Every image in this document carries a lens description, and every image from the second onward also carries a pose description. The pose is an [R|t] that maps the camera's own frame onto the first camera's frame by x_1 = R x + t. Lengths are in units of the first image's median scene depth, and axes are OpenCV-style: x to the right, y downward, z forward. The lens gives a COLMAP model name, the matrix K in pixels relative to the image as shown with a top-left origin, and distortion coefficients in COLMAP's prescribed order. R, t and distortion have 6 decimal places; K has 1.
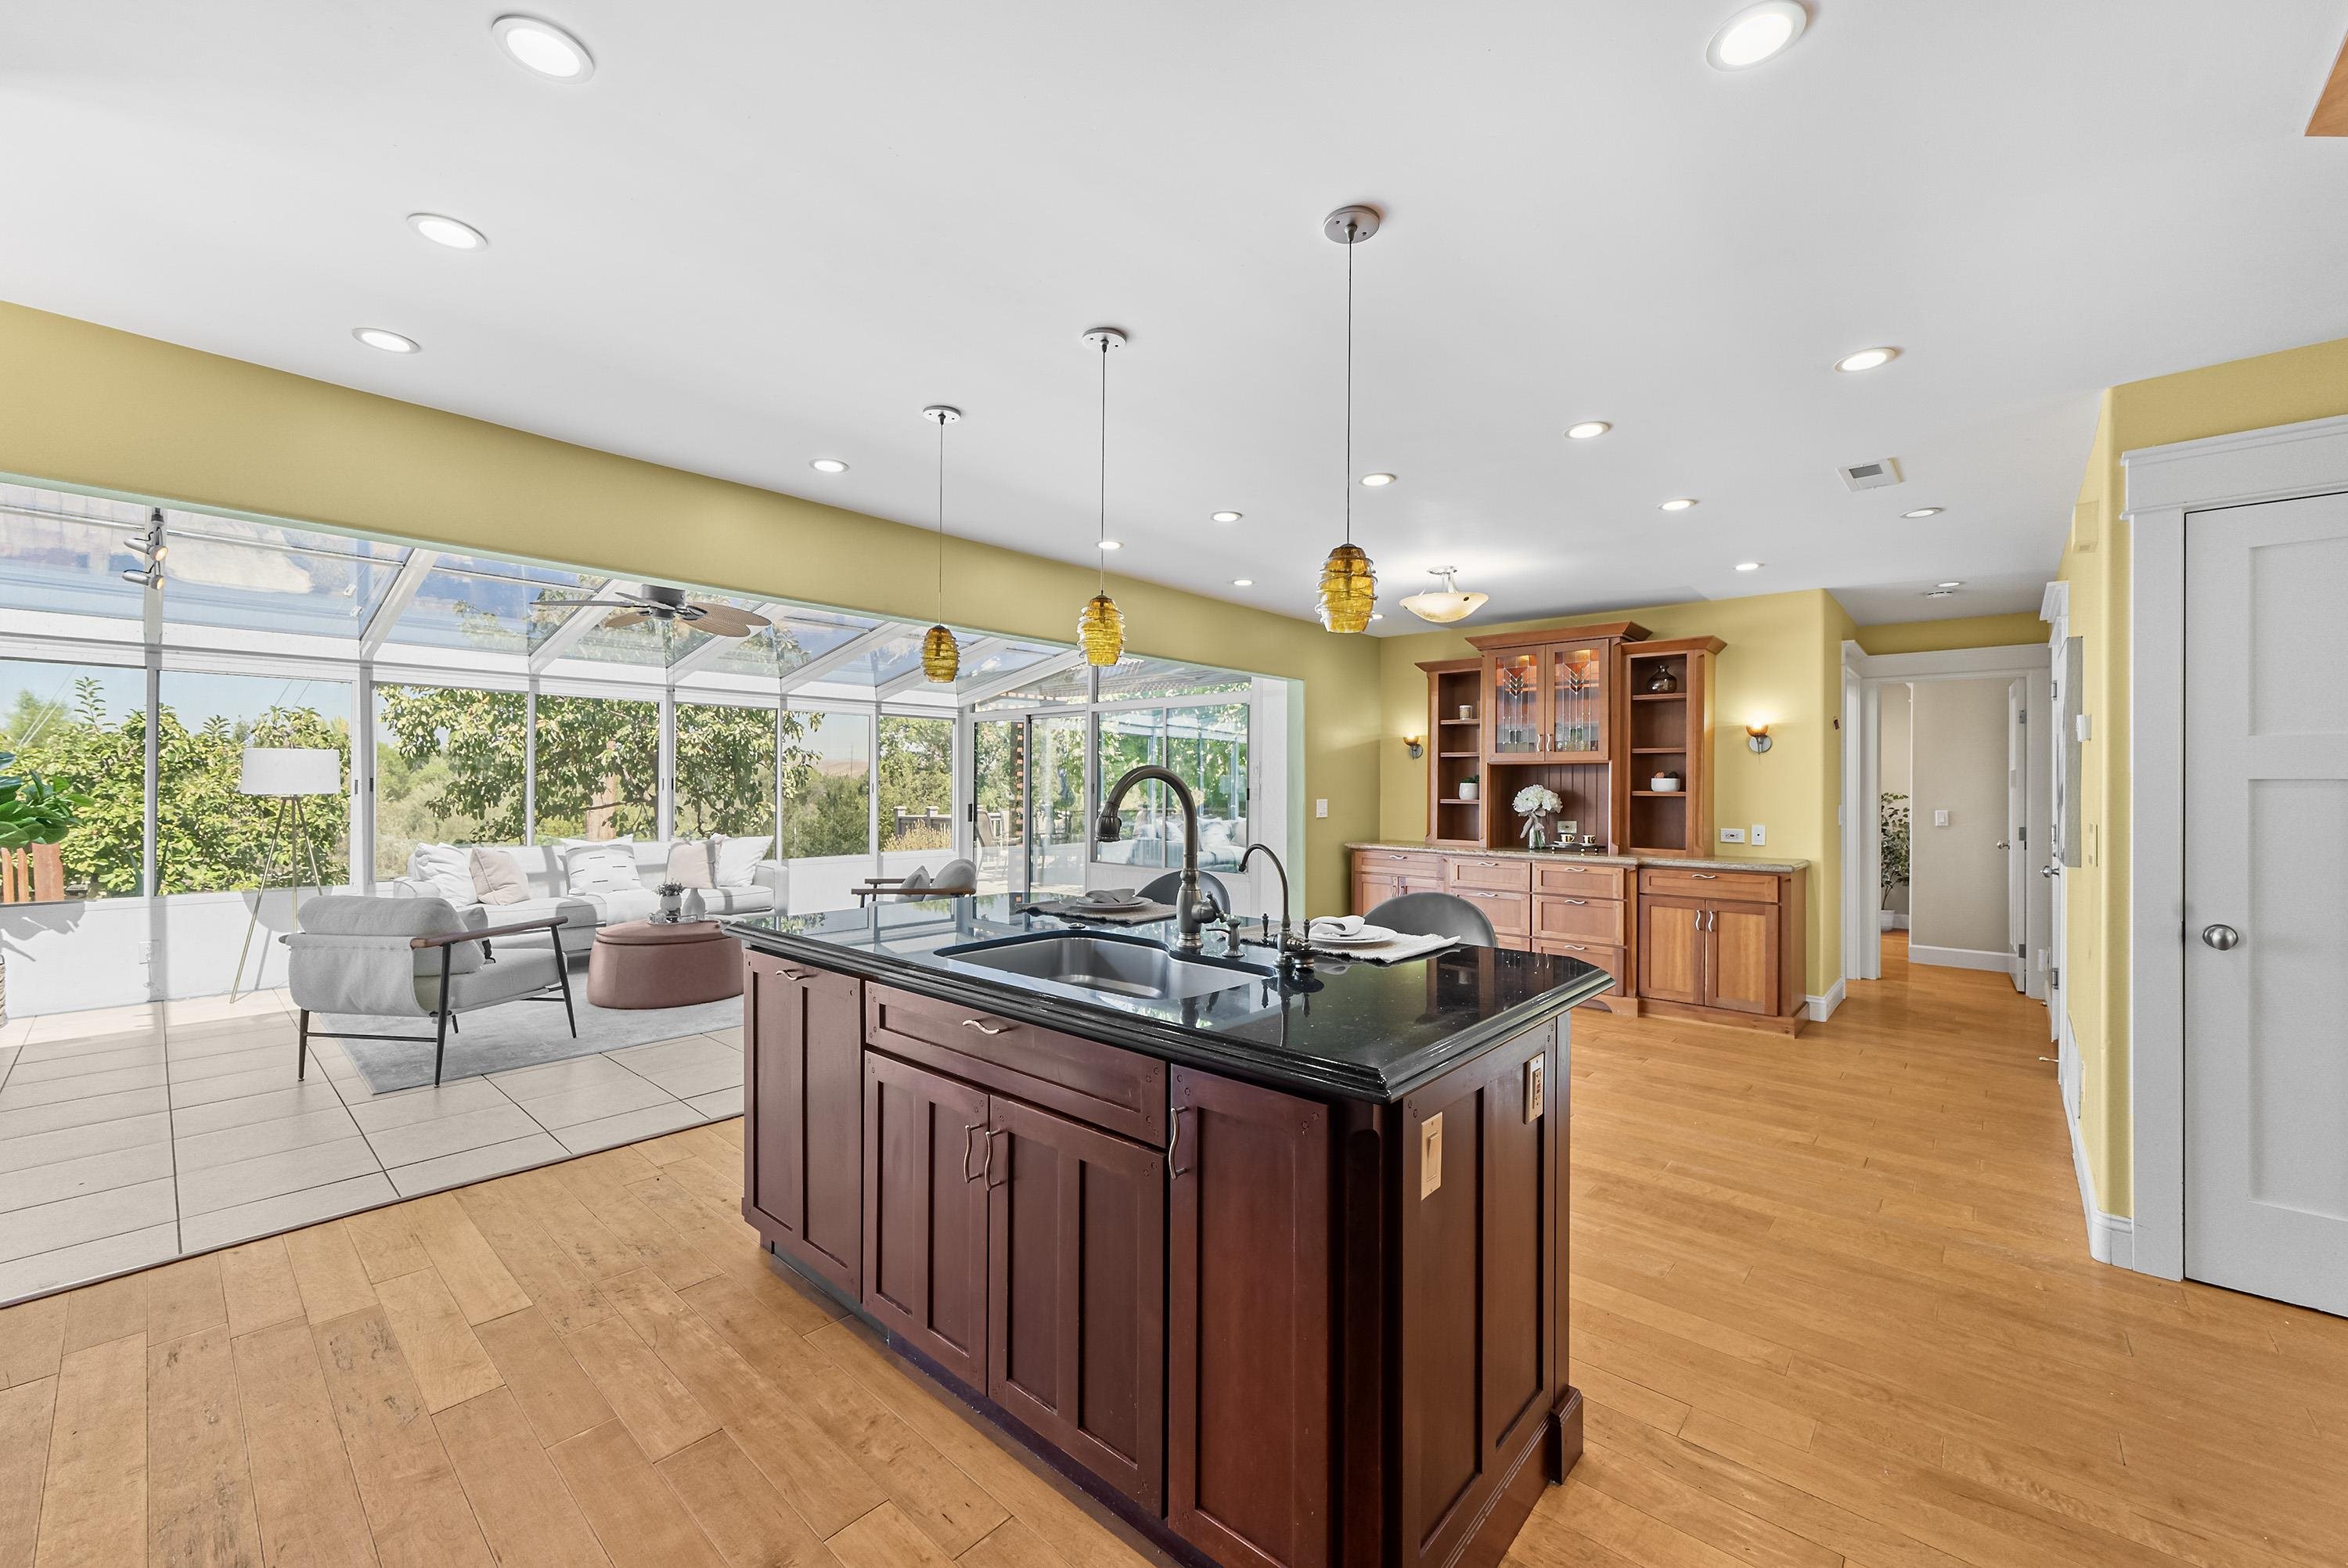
lens RADIAL K [[925.7, 0, 1166.2], [0, 925.7, 793.0], [0, 0, 1]] dist [-0.000221, 0.002042]
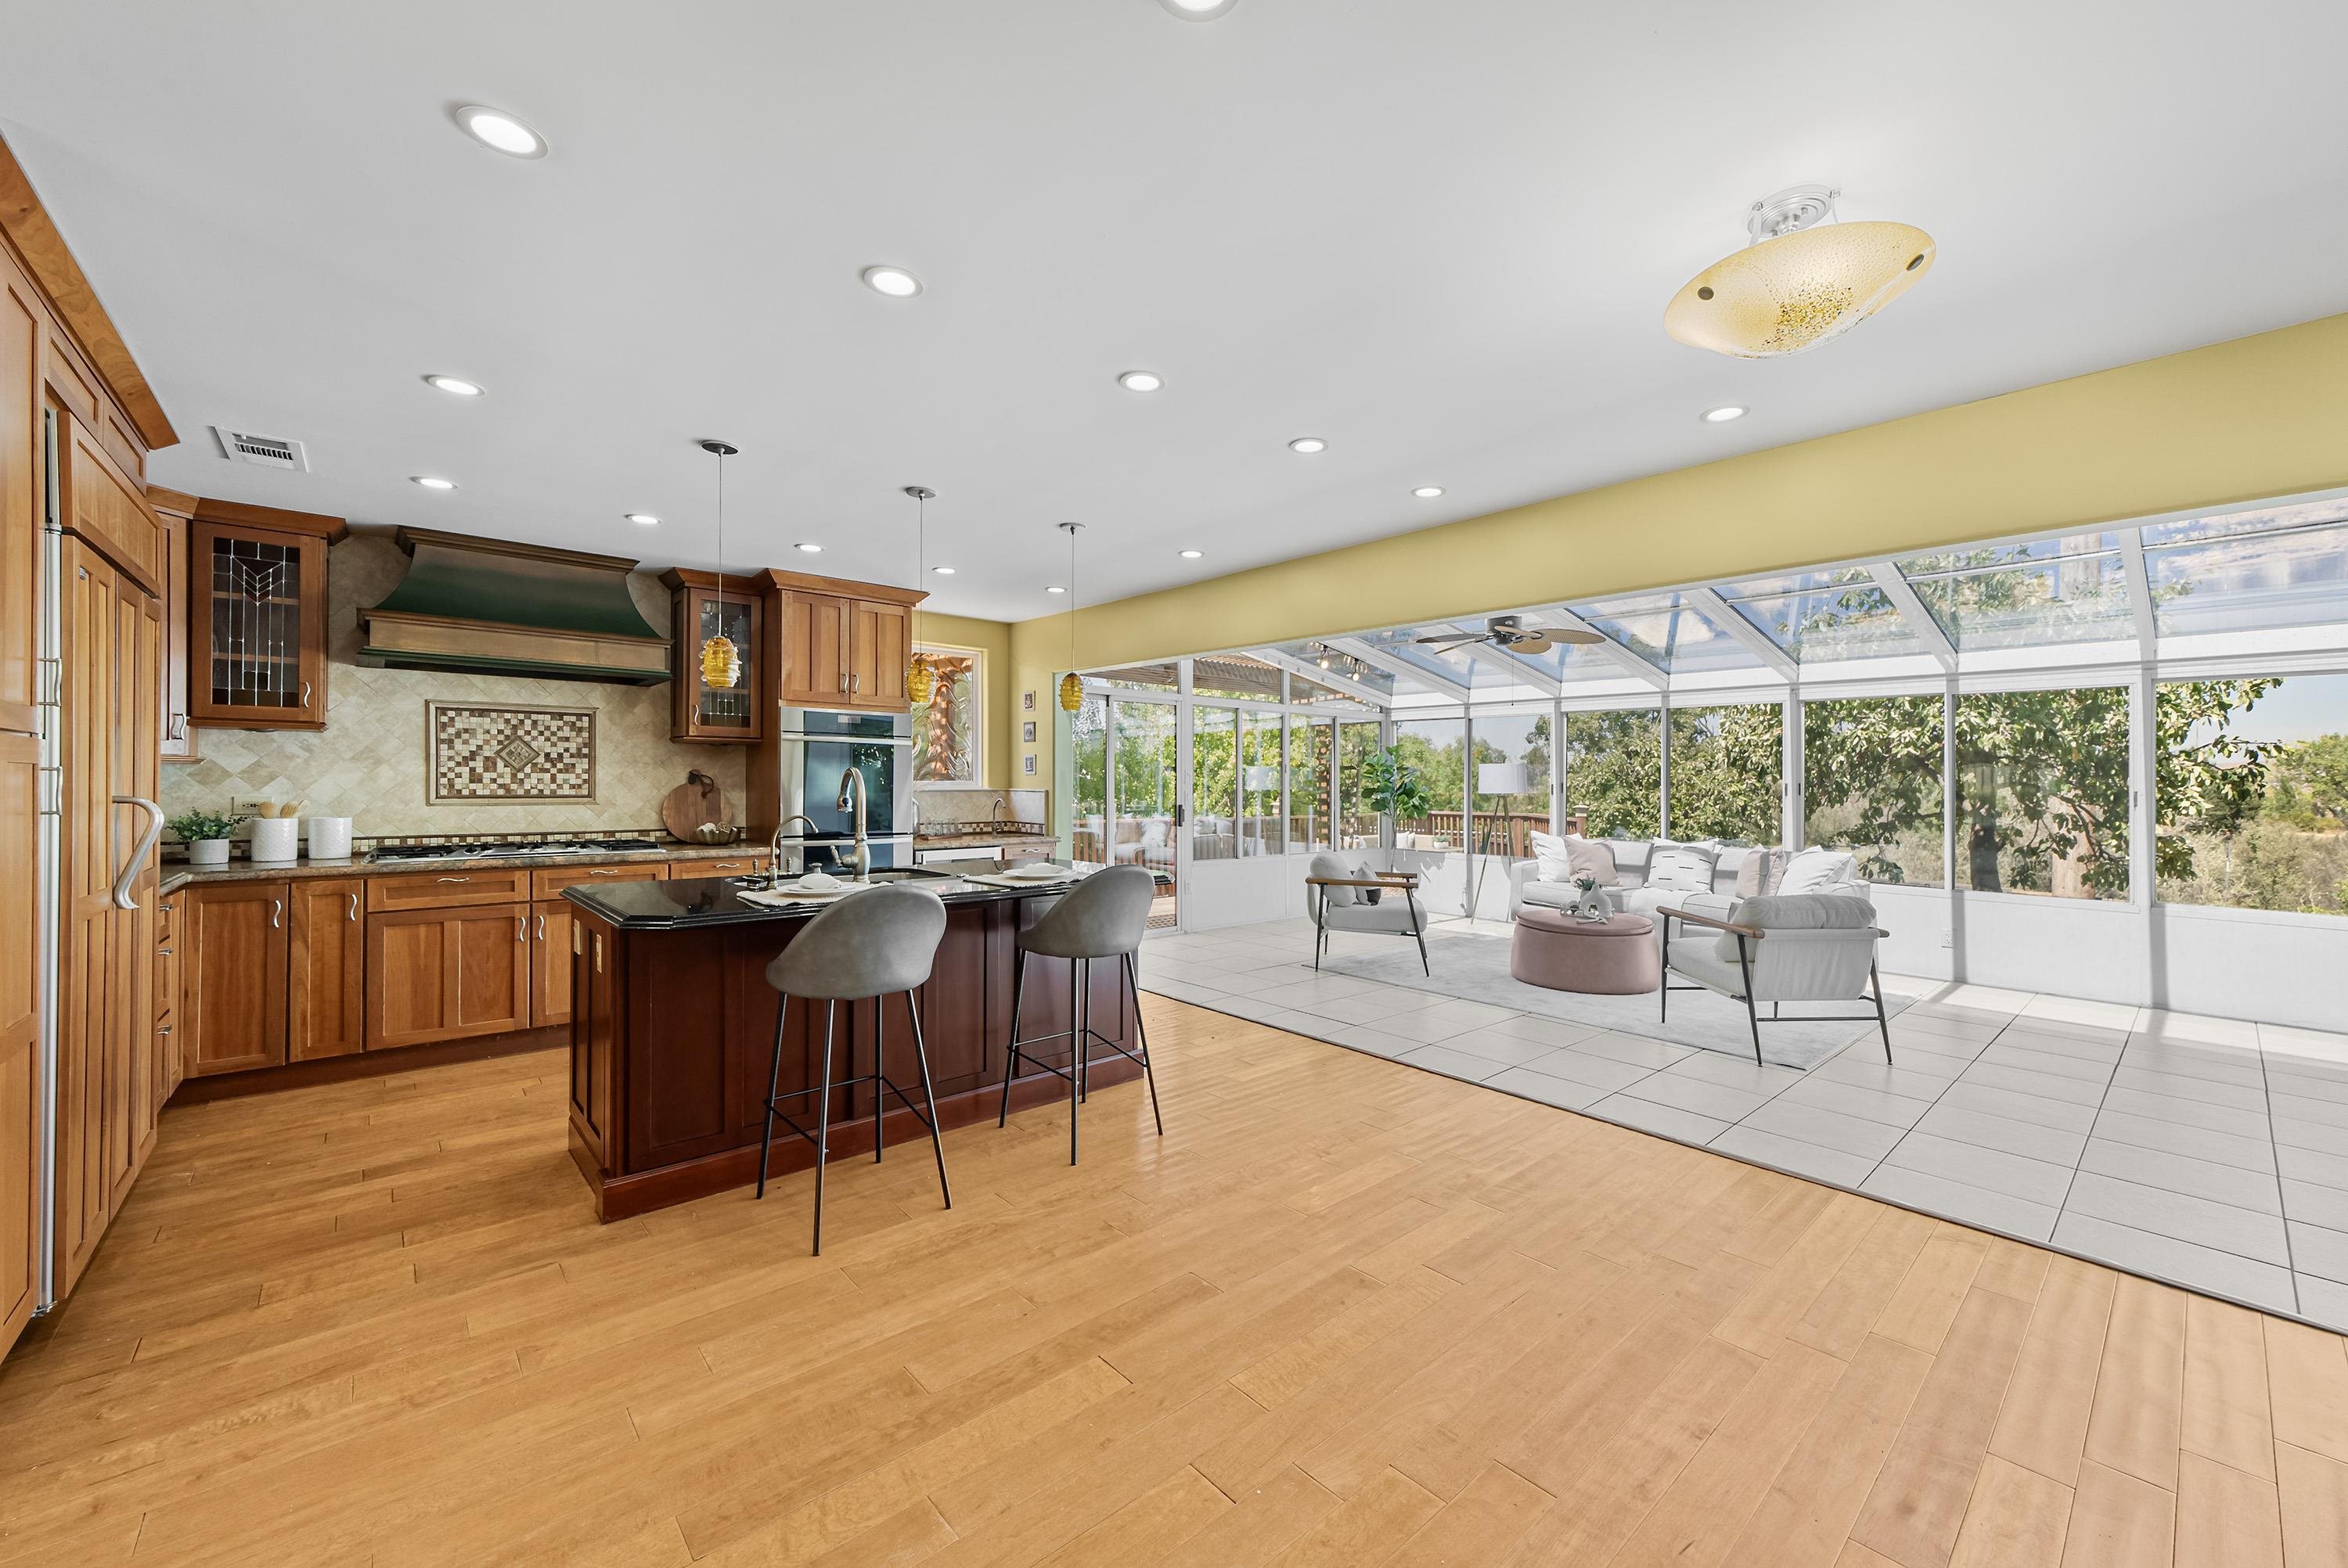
lens RADIAL K [[925.7, 0, 1194.3], [0, 925.7, 783.4], [0, 0, 1]] dist [-0.000221, 0.002042]
pose [[-0.094943, -0.006003, -0.995465, 0.414601], [-0.017989, 0.999829, -0.004314, -0.001526], [0.995320, 0.017498, -0.095034, 0.470078]]
